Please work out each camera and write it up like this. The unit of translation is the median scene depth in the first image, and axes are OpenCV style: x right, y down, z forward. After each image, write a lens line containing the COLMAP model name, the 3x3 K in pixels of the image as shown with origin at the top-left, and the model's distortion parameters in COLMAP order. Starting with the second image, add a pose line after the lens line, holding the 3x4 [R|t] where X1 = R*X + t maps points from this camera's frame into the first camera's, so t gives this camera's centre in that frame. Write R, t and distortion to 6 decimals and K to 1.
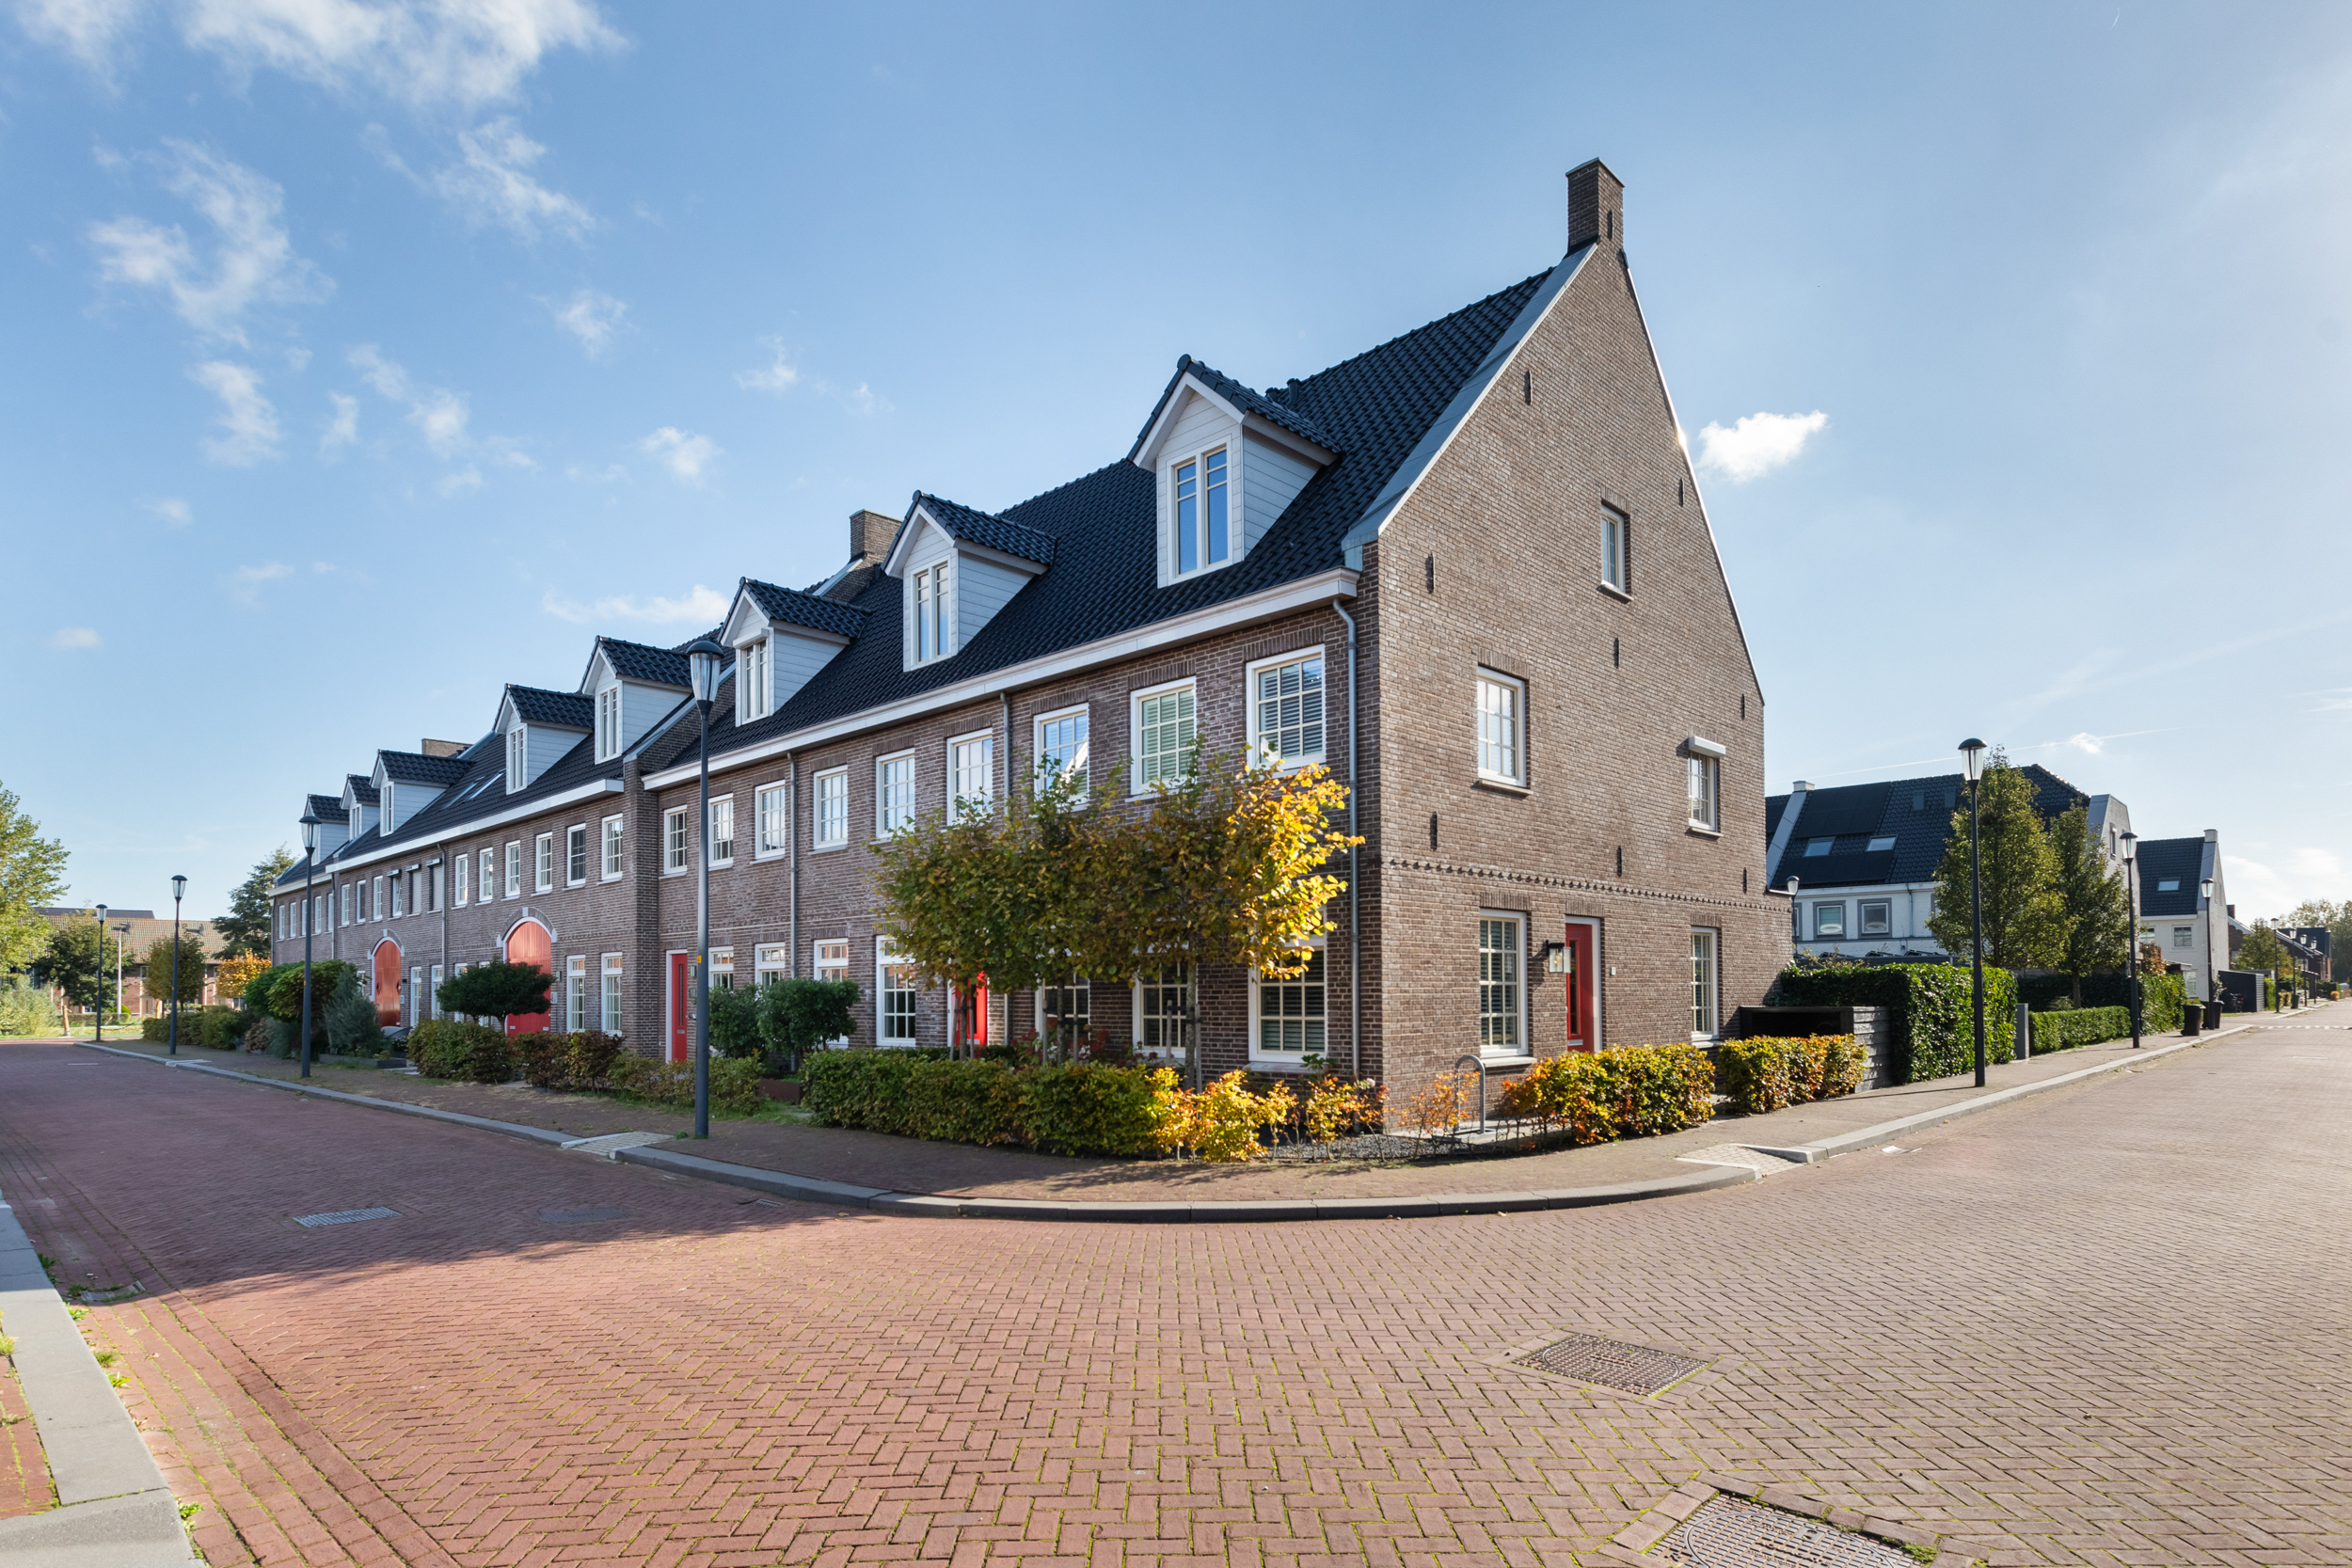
lens RADIAL K [[1102.2, 0, 1176.6], [0, 1102.2, 678.6], [0, 0, 1]] dist [0.003029, 0.000050]
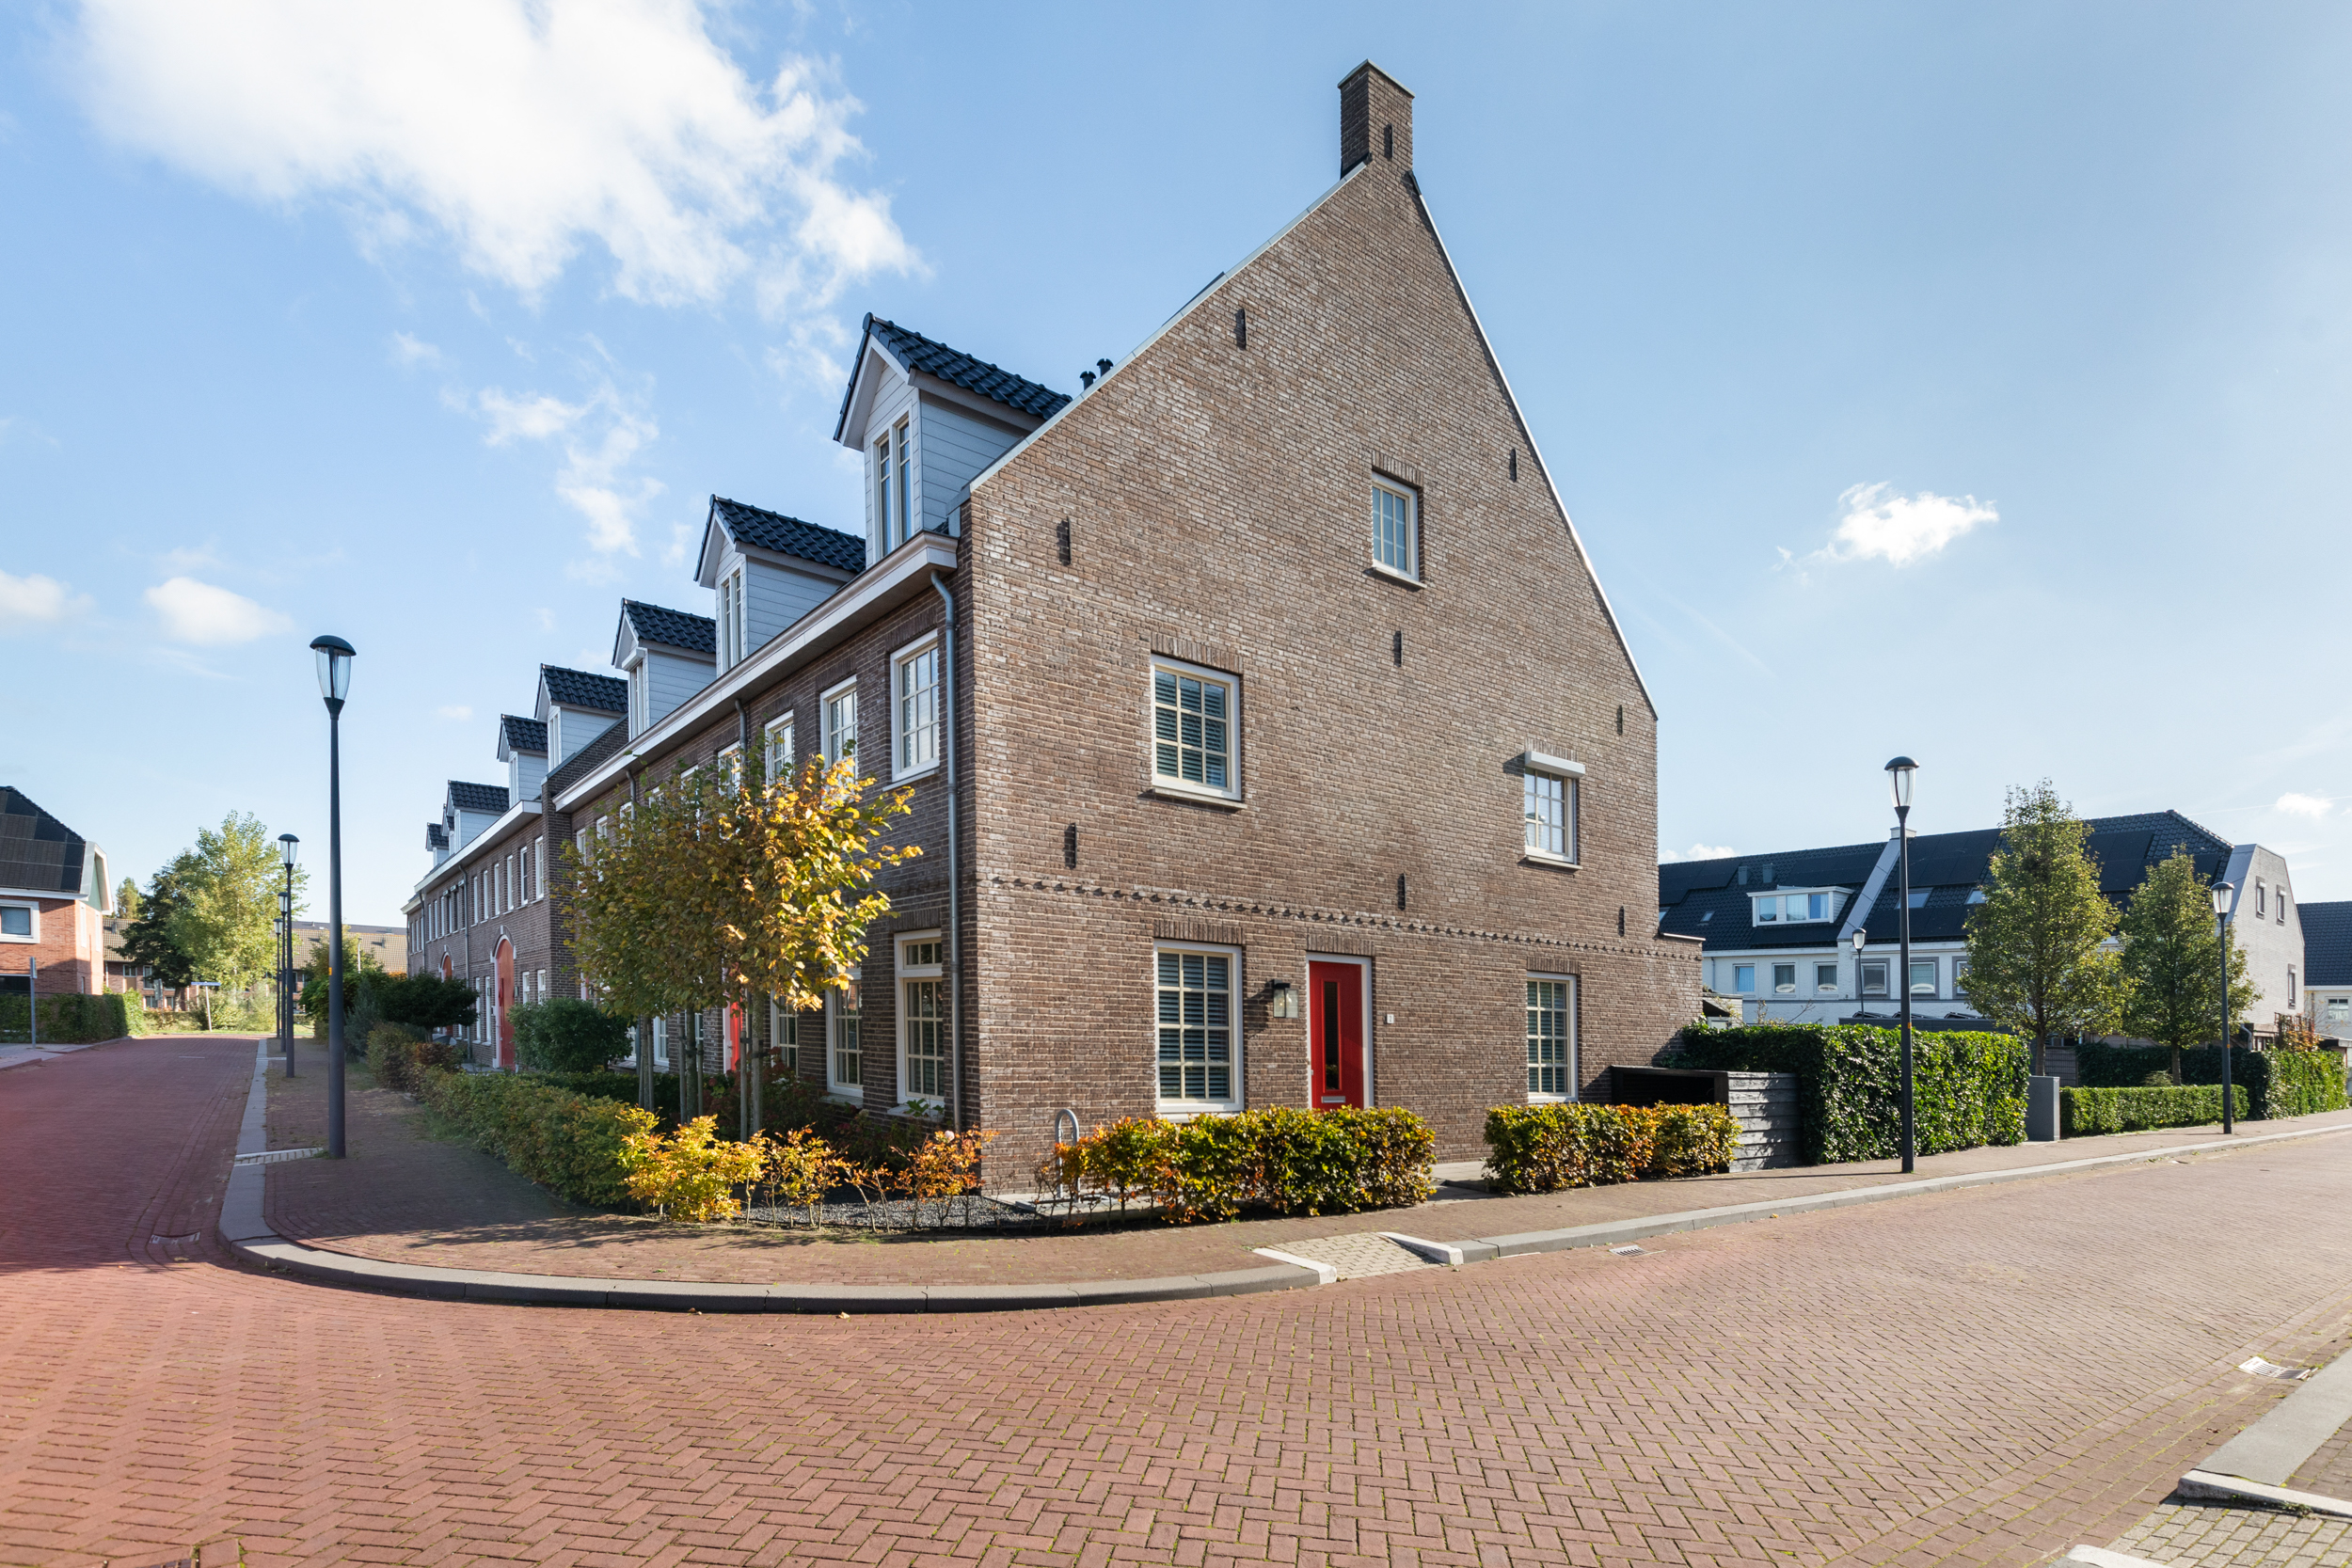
lens RADIAL K [[1068.2, 0, 1164.7], [0, 1068.2, 750.7], [0, 0, 1]] dist [0.000415, 0.000622]
pose [[0.991252, 0.002053, -0.131965, 0.333874], [0.000883, 0.999753, 0.022189, 0.037687], [0.131978, -0.022112, 0.991006, 0.156812]]
